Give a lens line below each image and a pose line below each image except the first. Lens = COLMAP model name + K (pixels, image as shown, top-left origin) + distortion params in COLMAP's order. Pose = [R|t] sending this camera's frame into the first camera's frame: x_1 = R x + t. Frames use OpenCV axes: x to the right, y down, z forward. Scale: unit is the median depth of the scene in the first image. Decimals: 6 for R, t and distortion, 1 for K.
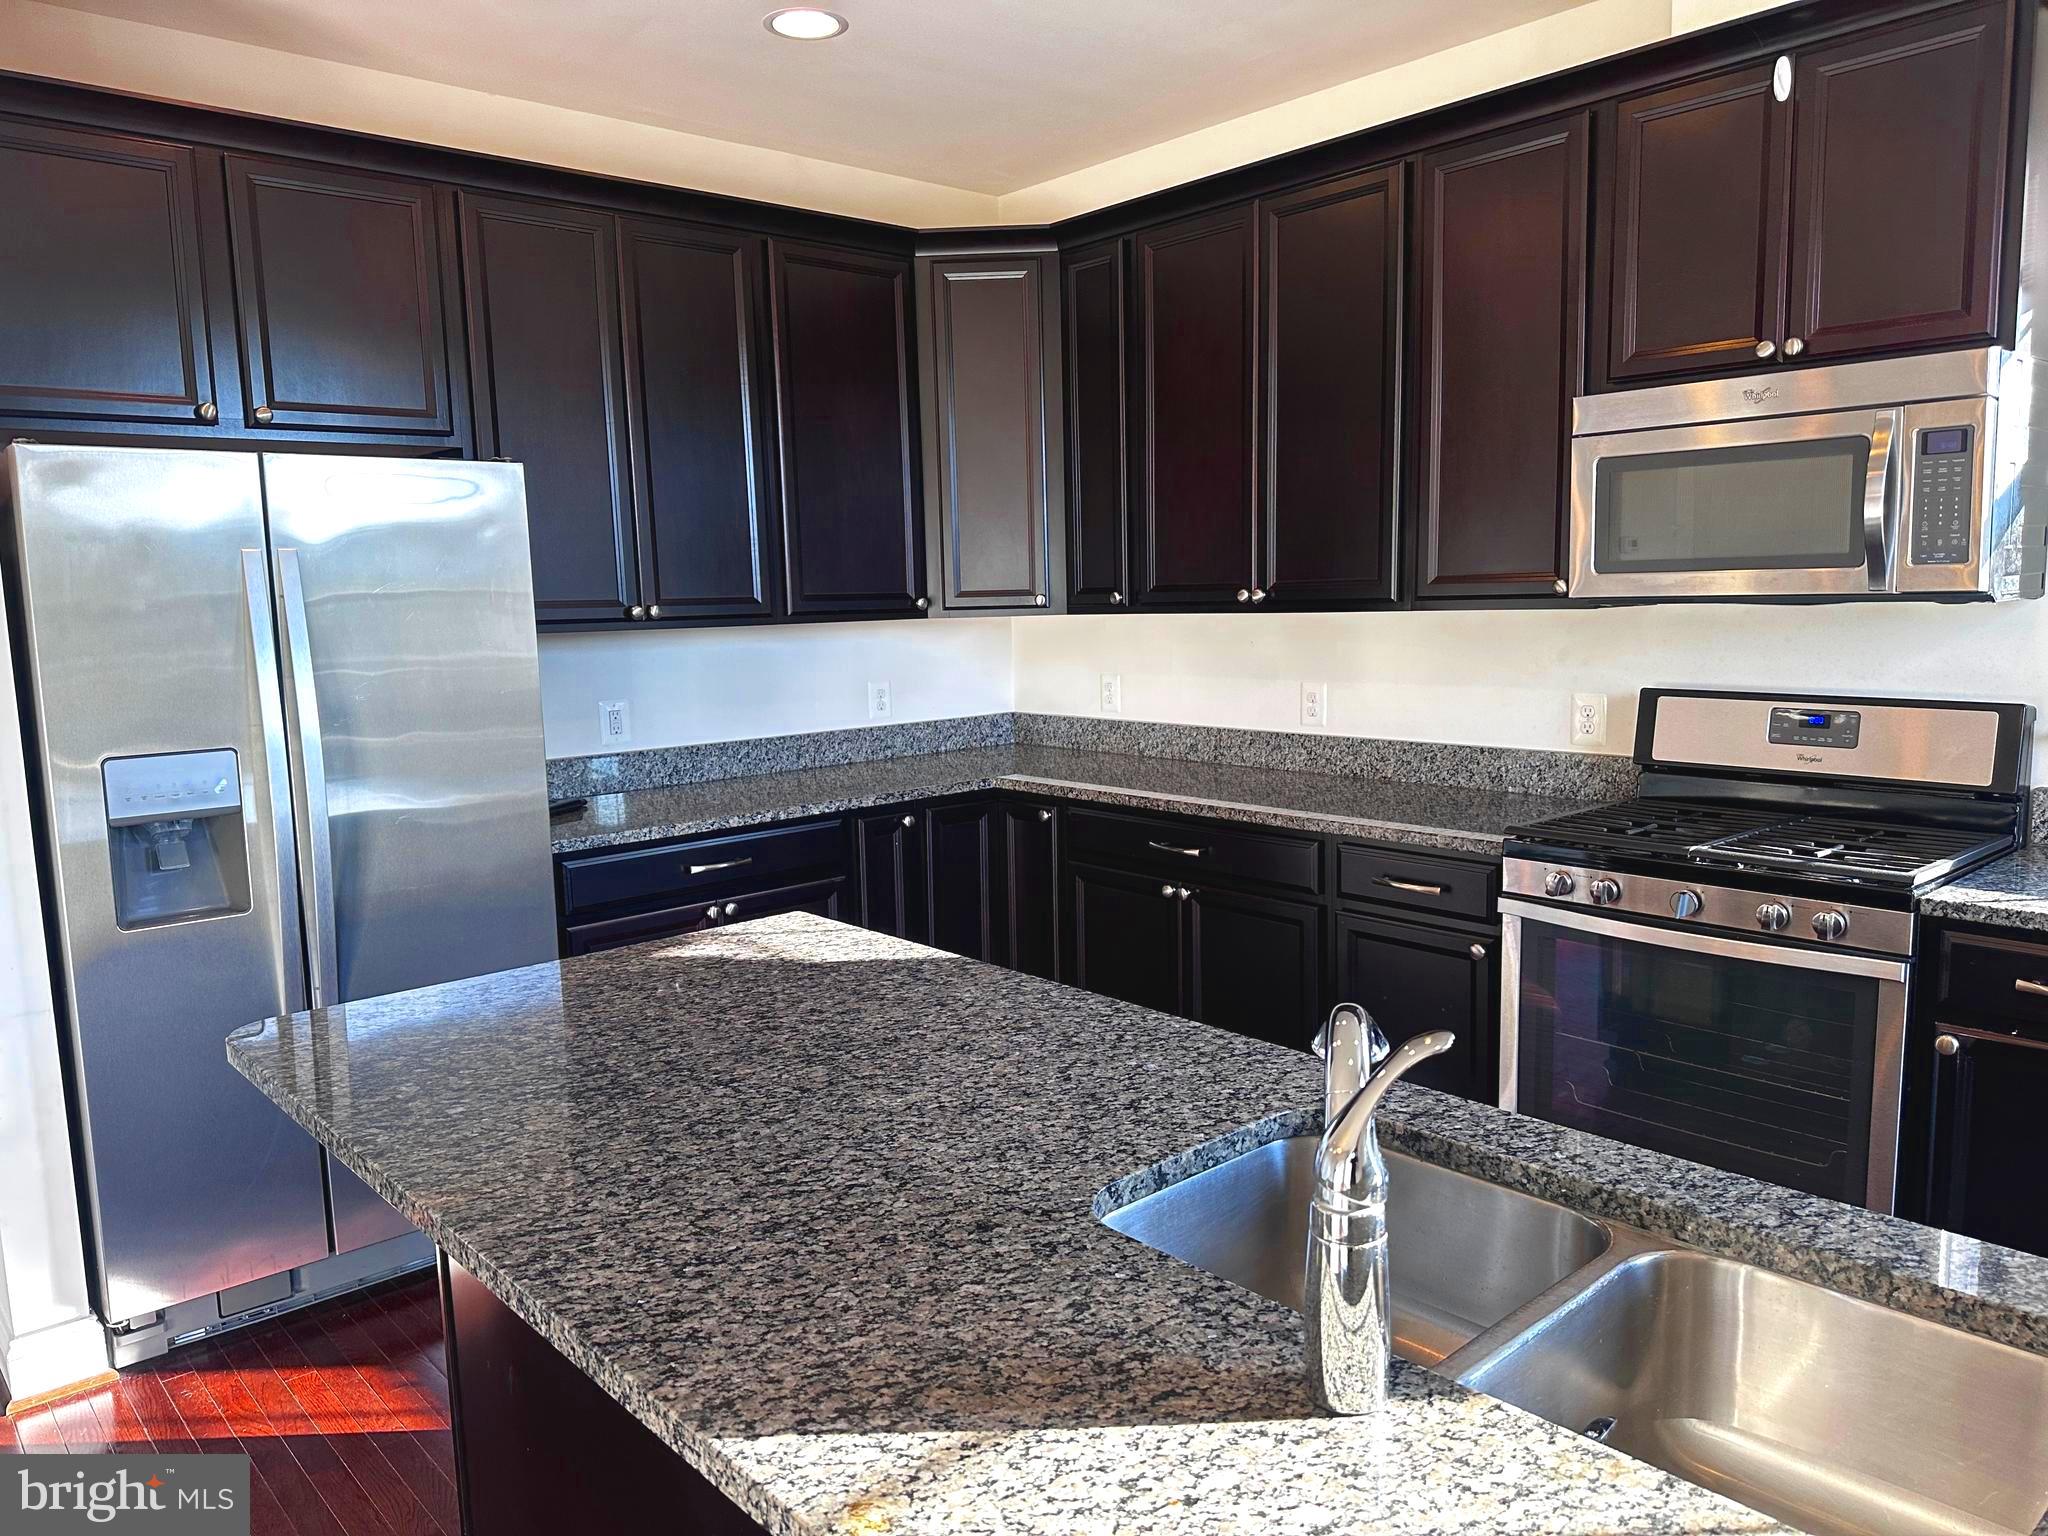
lens RADIAL K [[1451.0, 0, 1031.2], [0, 1451.0, 780.1], [0, 0, 1]] dist [0.043775, -0.051798]
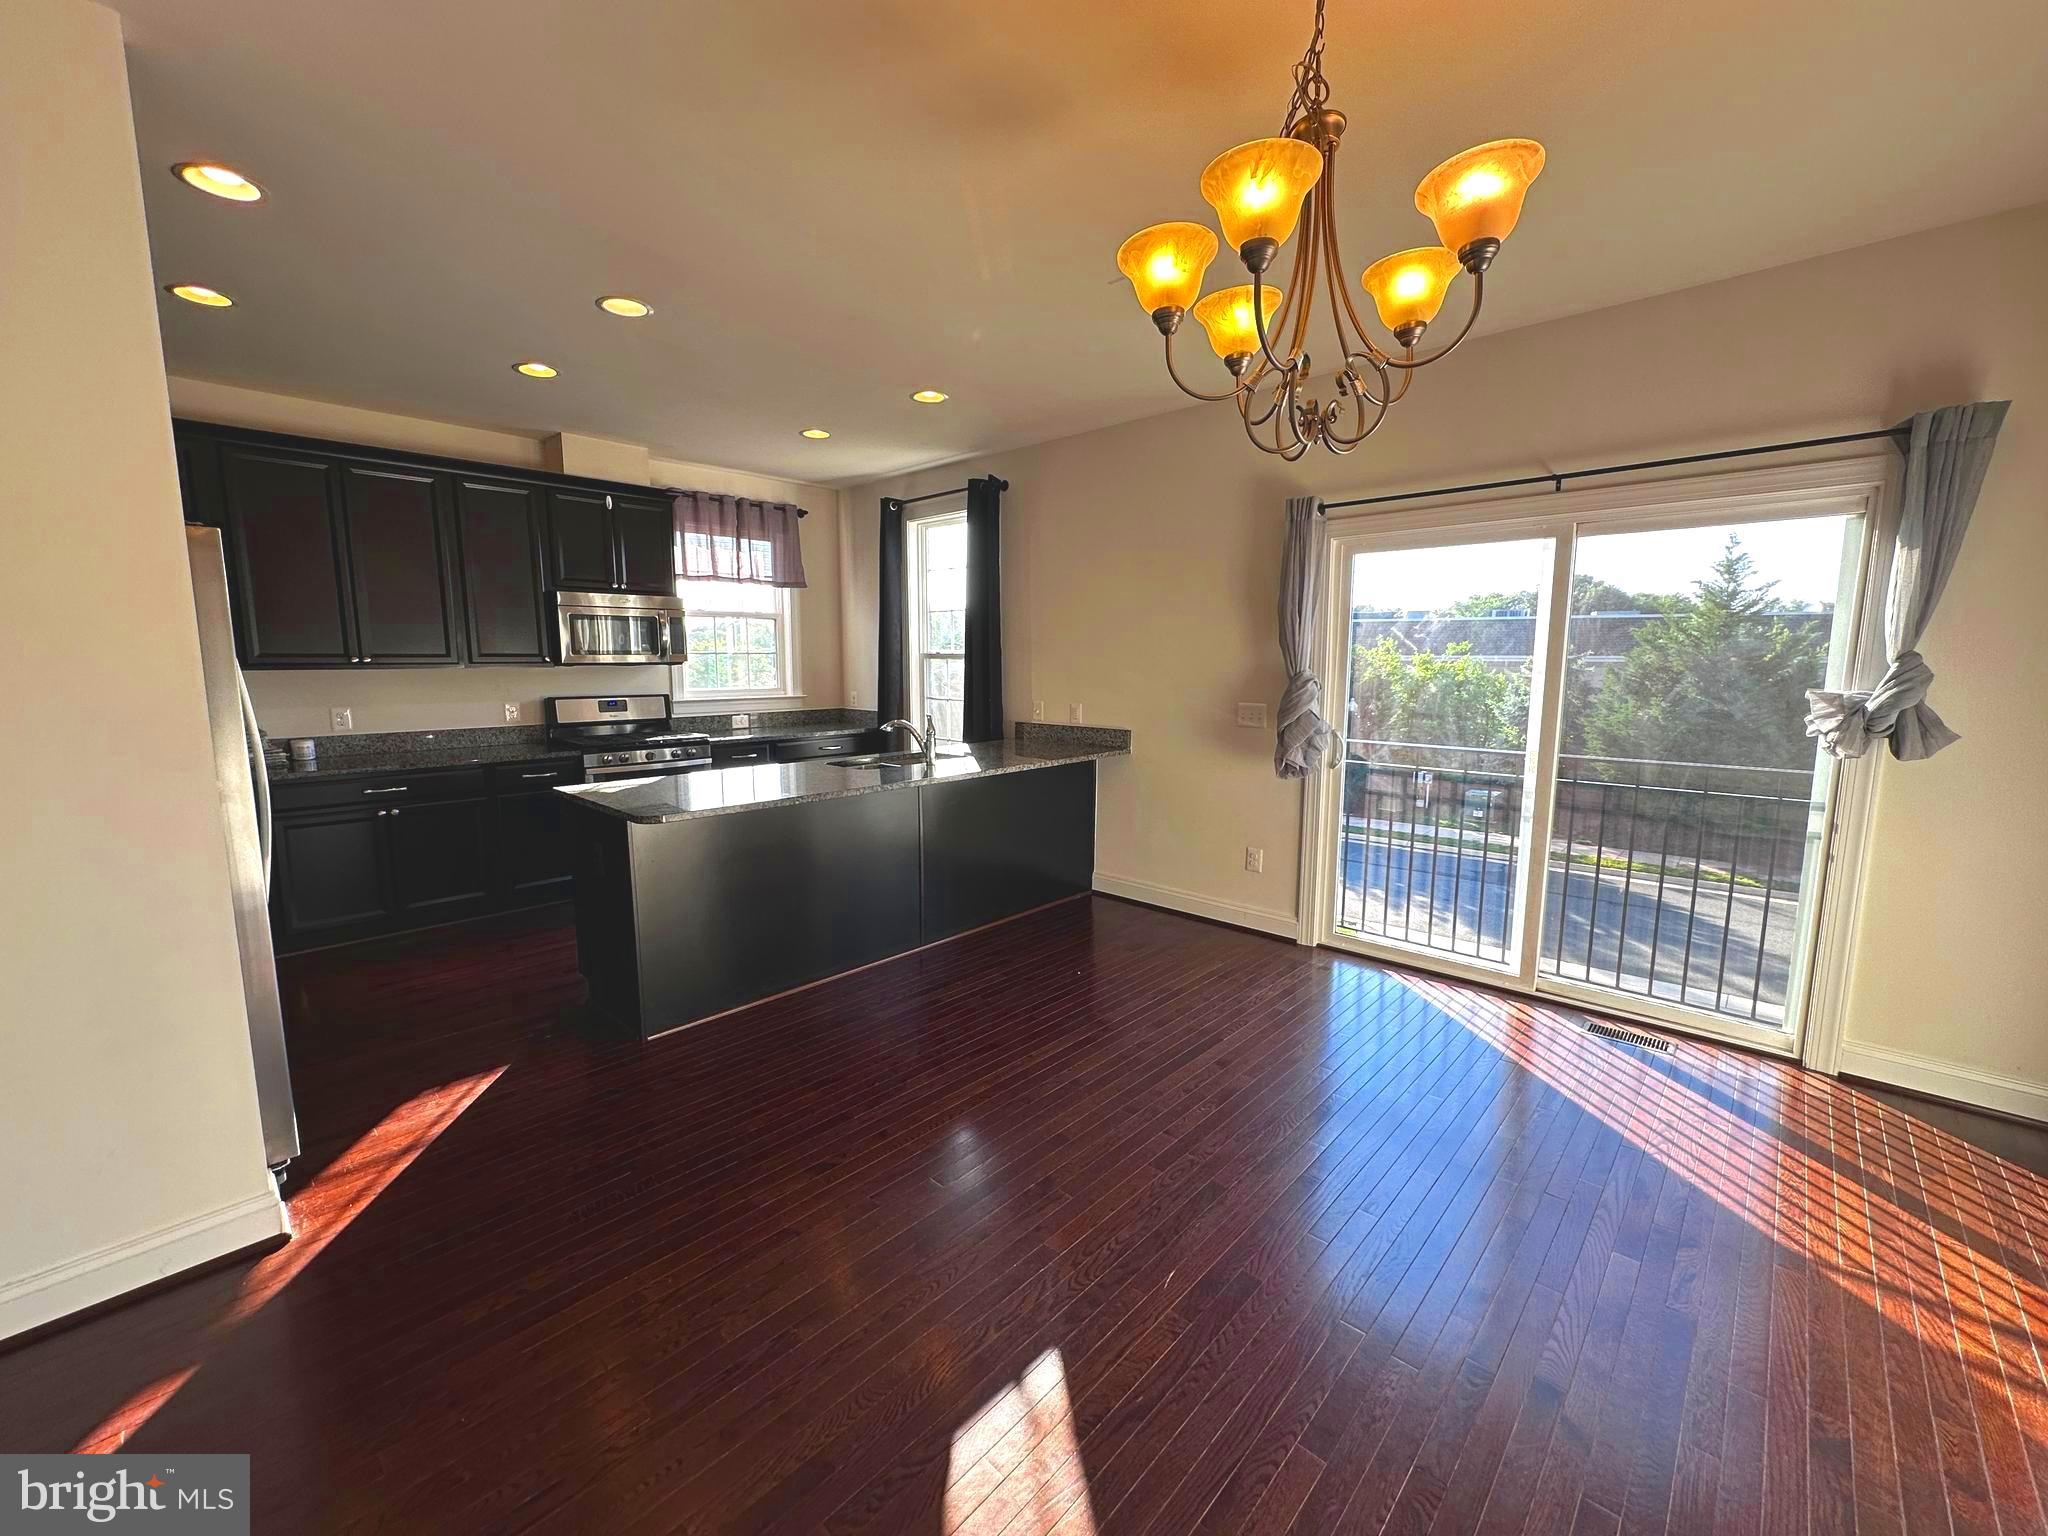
lens RADIAL K [[820.3, 0, 1024.7], [0, 820.3, 766.7], [0, 0, 1]] dist [-0.002995, 0.000617]
pose [[-0.084268, -0.110059, 0.990346, -1.385054], [0.133965, 0.983607, 0.120709, -0.001797], [-0.987397, 0.142844, -0.068142, 0.295670]]
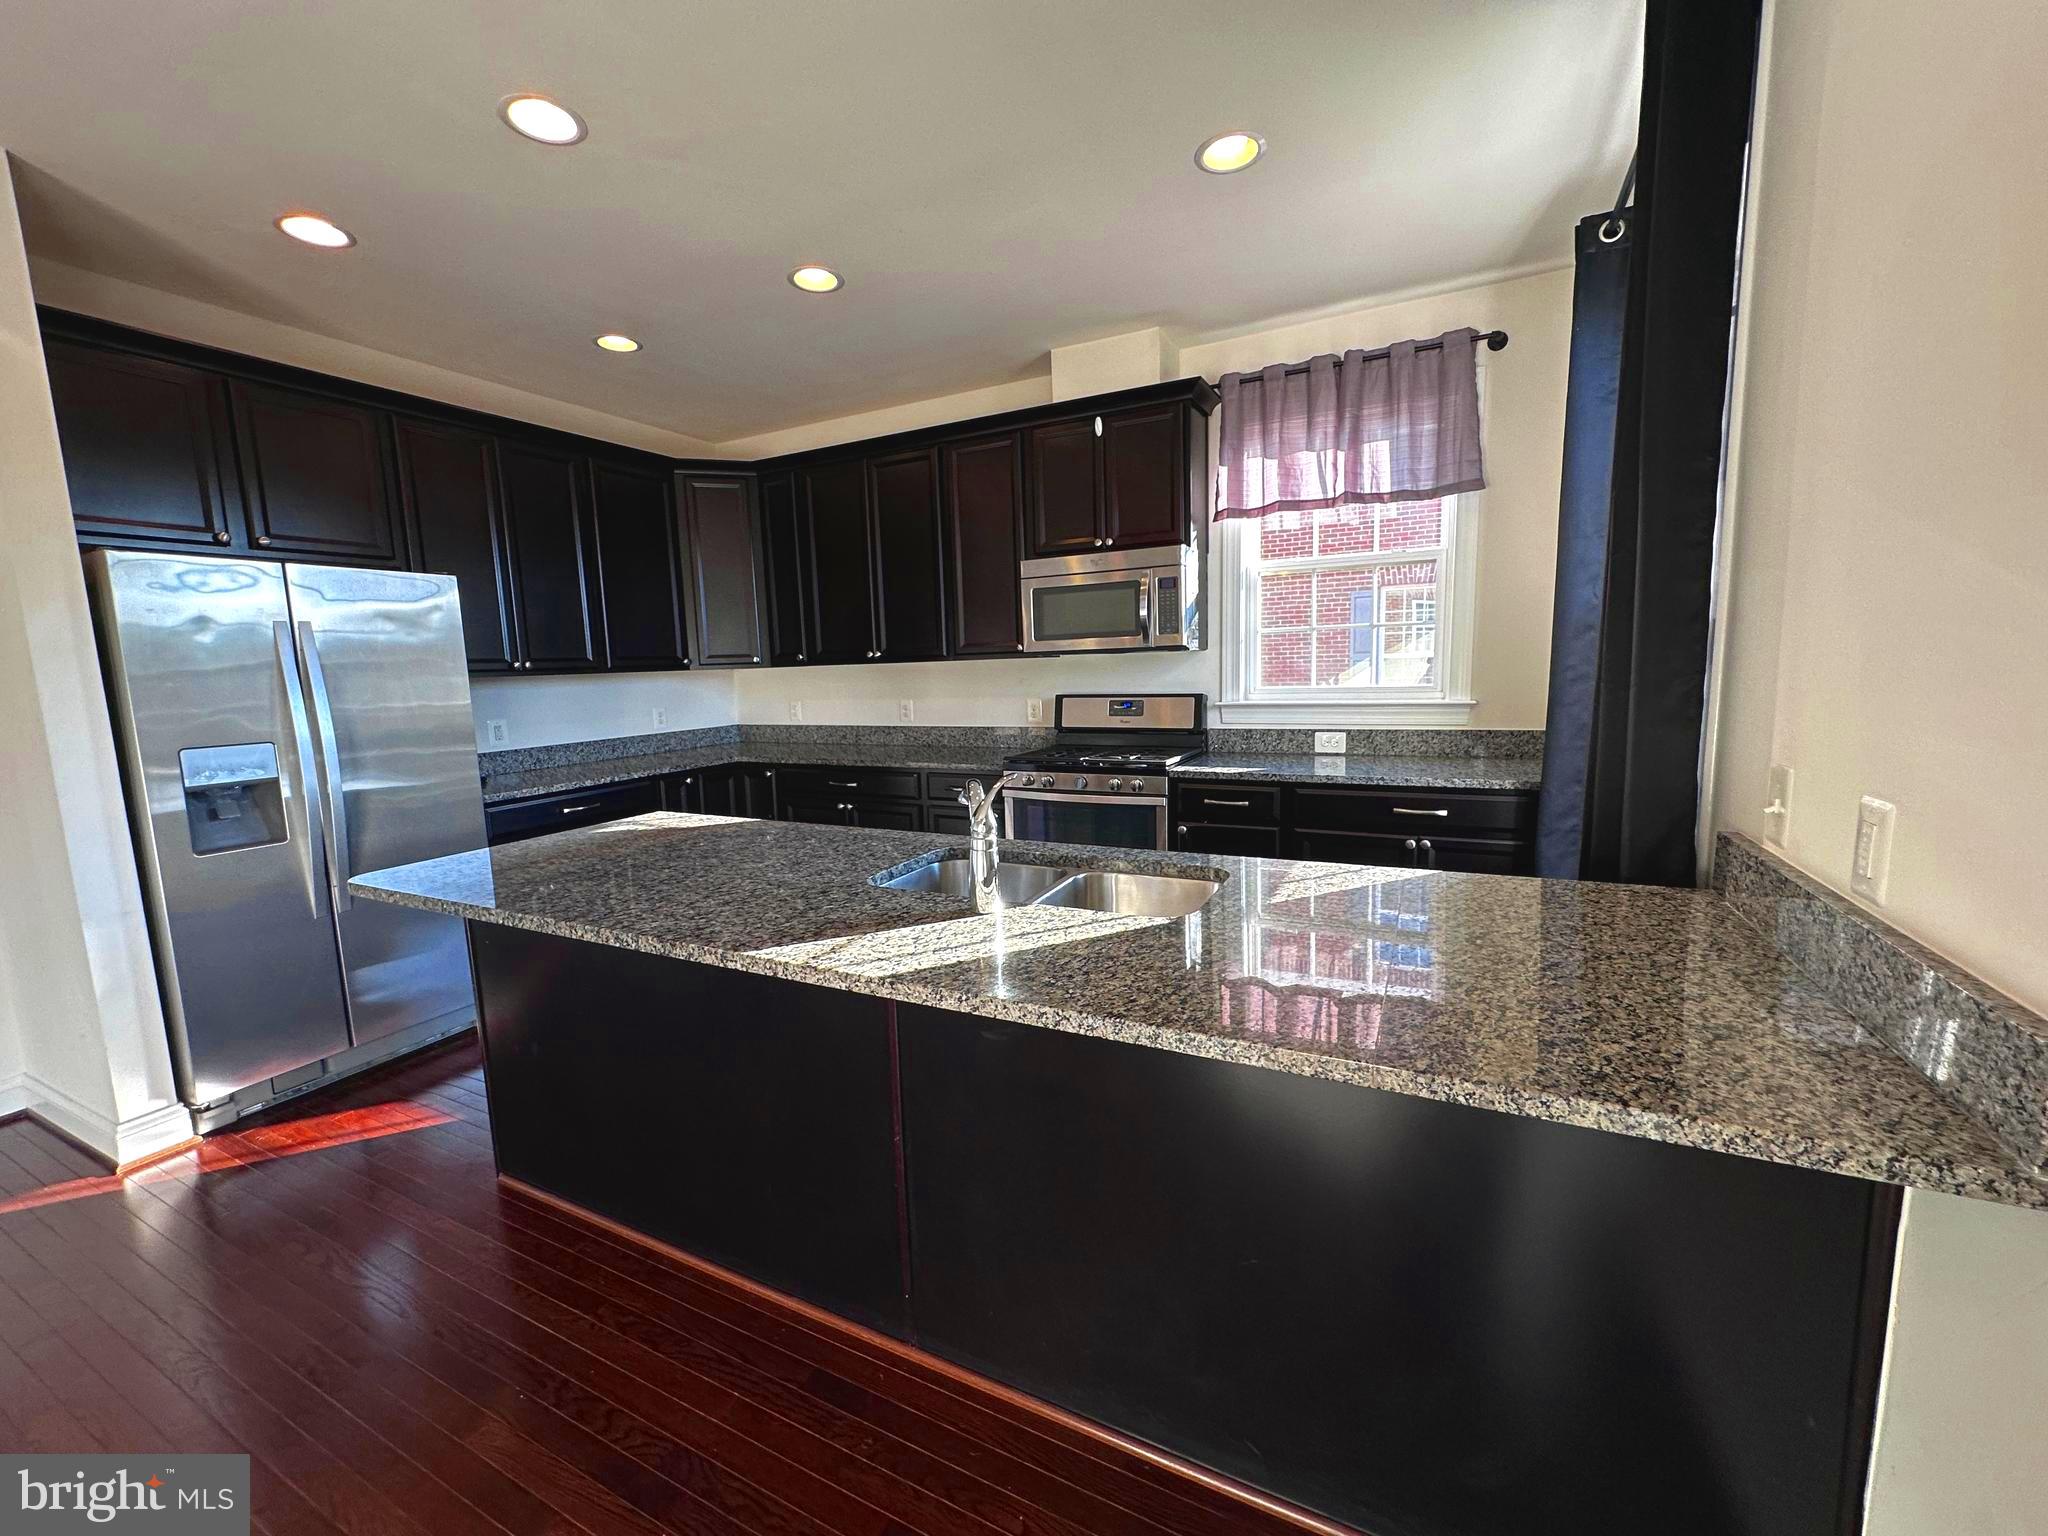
lens RADIAL K [[820.3, 0, 1024.5], [0, 820.3, 769.4], [0, 0, 1]] dist [-0.002995, 0.000617]
pose [[0.932896, -0.052009, 0.356370, -0.085352], [0.056621, 0.998393, -0.002516, 0.058894], [-0.355666, 0.022526, 0.934342, -0.156697]]
